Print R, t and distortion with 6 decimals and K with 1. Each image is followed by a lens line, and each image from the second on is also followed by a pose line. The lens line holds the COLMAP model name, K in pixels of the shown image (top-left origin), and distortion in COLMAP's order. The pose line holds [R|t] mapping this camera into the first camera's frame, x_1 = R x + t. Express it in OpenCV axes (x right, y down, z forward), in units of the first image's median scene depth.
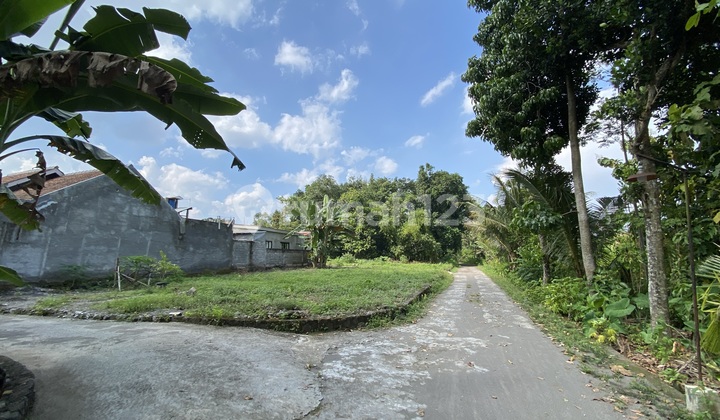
lens RADIAL K [[299.5, 0, 371.8], [0, 299.5, 225.9], [0, 0, 1]] dist [0.019542, -0.019818]
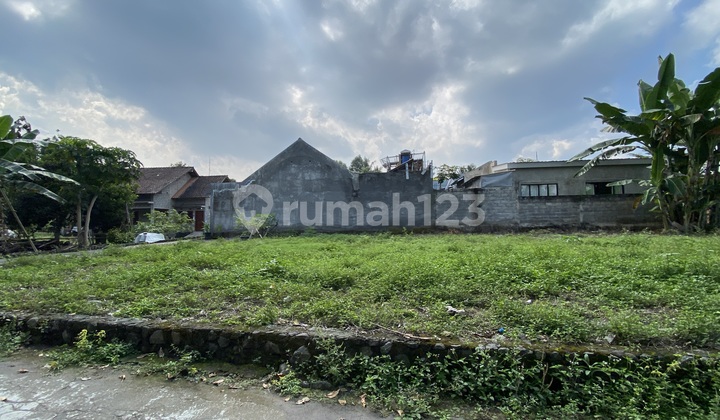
lens RADIAL K [[299.5, 0, 359.0], [0, 299.5, 211.4], [0, 0, 1]] dist [0.019542, -0.019818]
pose [[0.111062, -0.032600, -0.993279, 0.474314], [0.120304, 0.992553, -0.019124, 0.159071], [0.986505, -0.117371, 0.114156, 1.239881]]
